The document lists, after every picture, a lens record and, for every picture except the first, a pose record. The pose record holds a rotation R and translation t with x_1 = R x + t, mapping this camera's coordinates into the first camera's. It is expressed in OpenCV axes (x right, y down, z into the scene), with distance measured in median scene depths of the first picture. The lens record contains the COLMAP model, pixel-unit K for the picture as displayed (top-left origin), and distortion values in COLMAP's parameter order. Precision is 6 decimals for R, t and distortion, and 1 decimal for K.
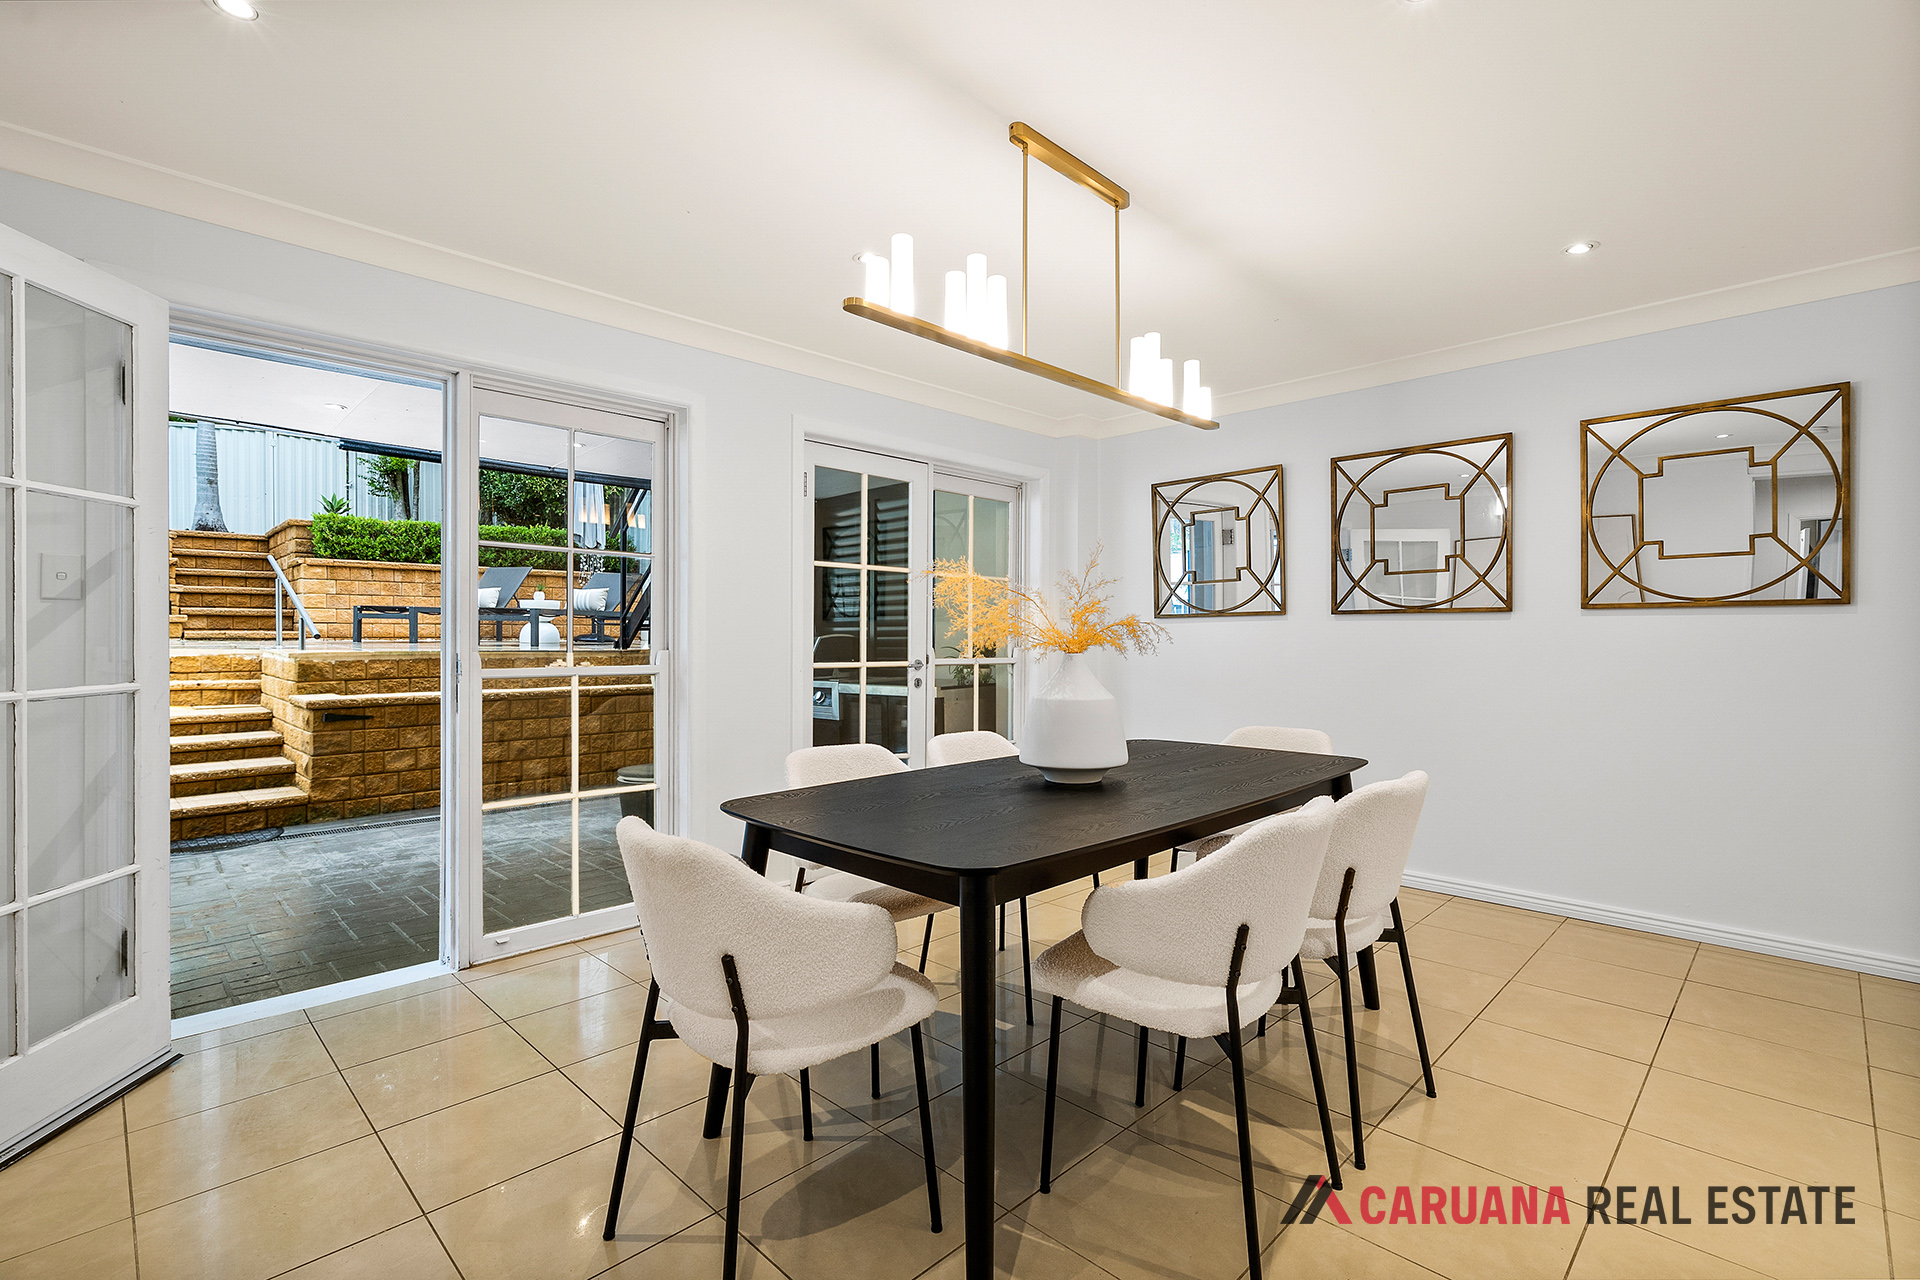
lens RADIAL K [[869.3, 0, 959.5], [0, 869.3, 642.6], [0, 0, 1]] dist [-0.002023, -0.001164]
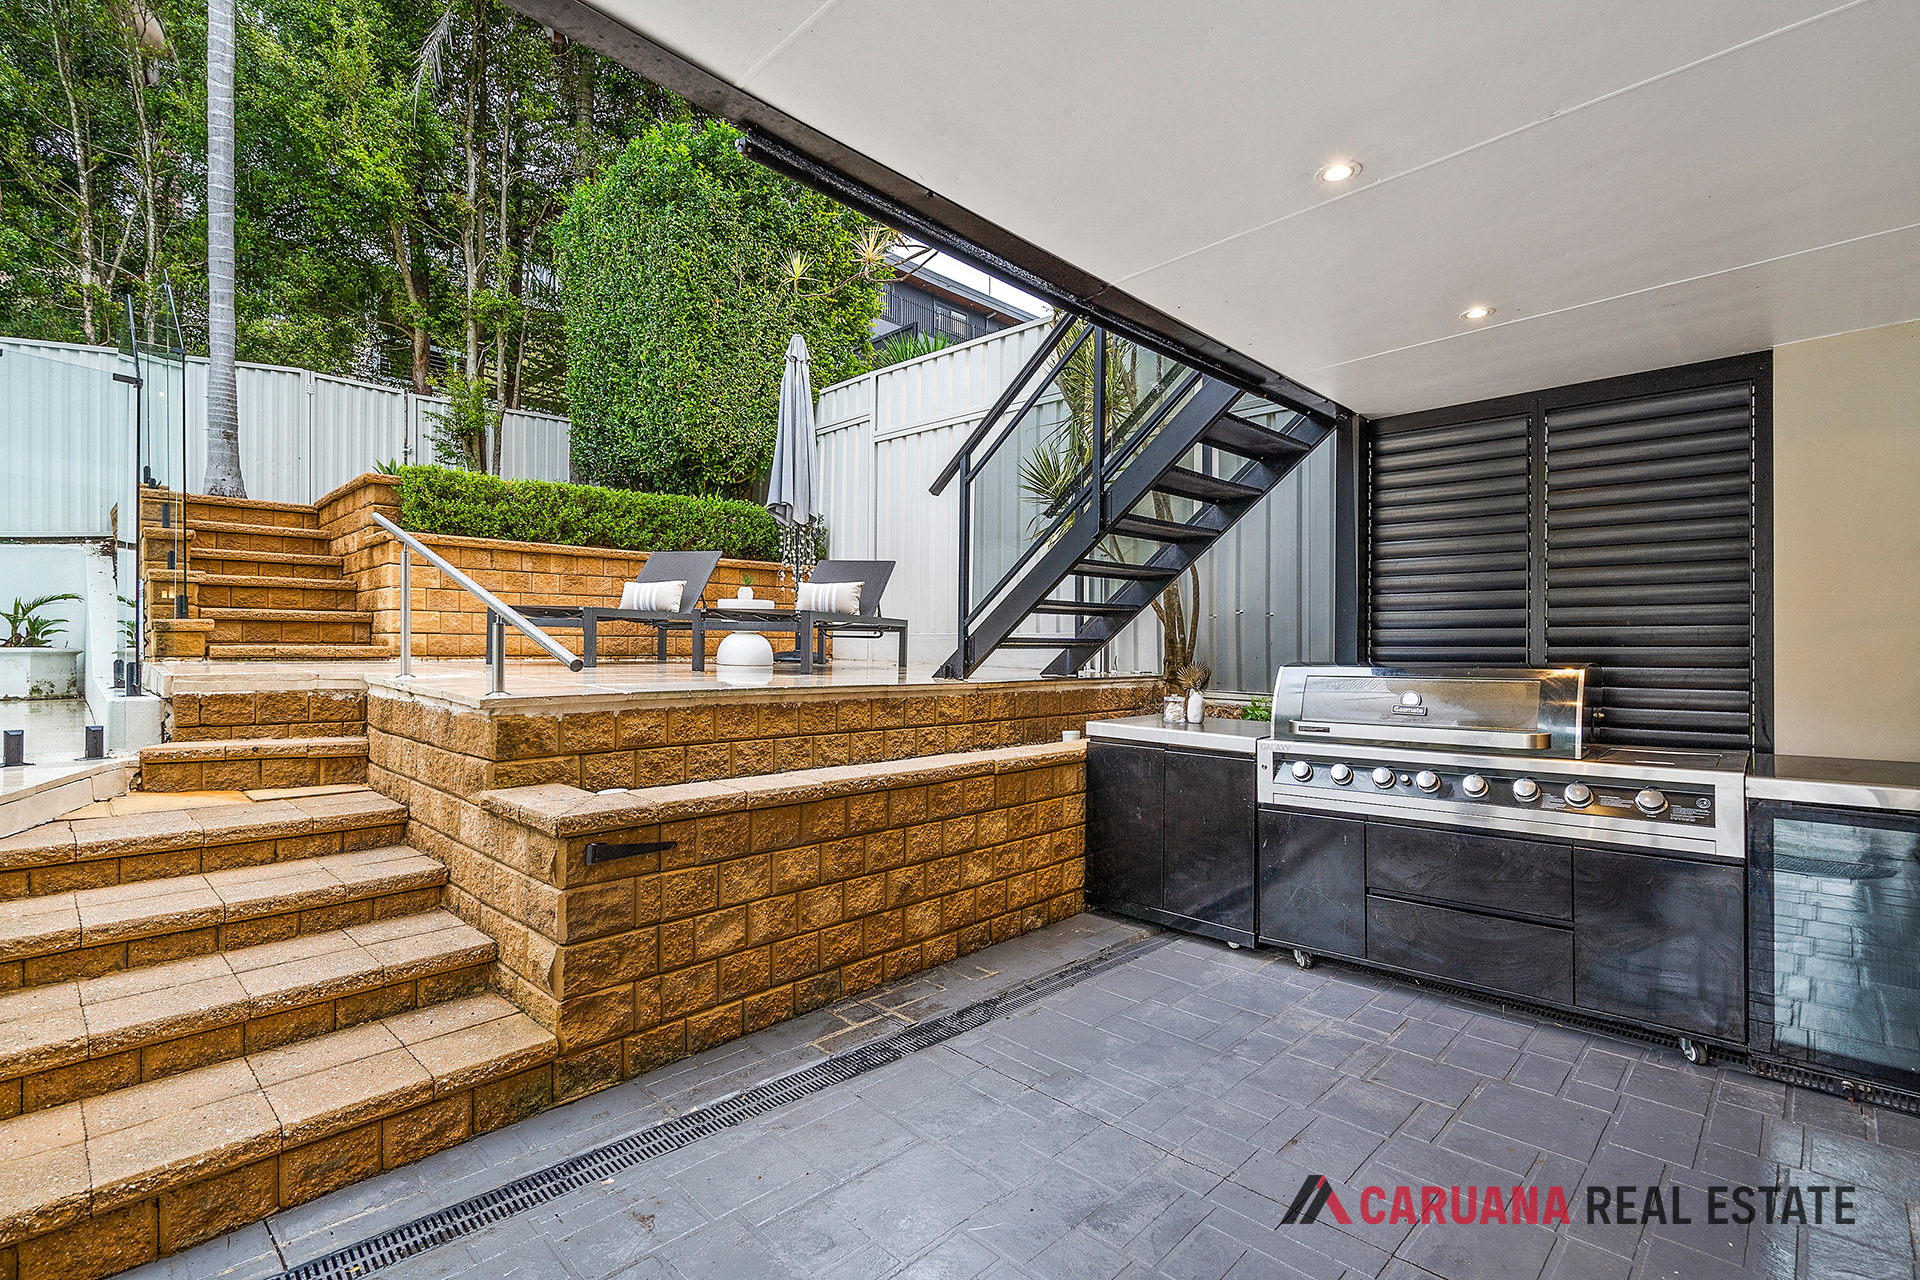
lens RADIAL K [[869.3, 0, 956.1], [0, 869.3, 640.4], [0, 0, 1]] dist [-0.002023, -0.001164]
pose [[0.999867, 0.003630, 0.015917, -0.380565], [-0.003426, 0.999912, -0.012821, -0.011027], [-0.015962, 0.012765, 0.999791, 0.383594]]
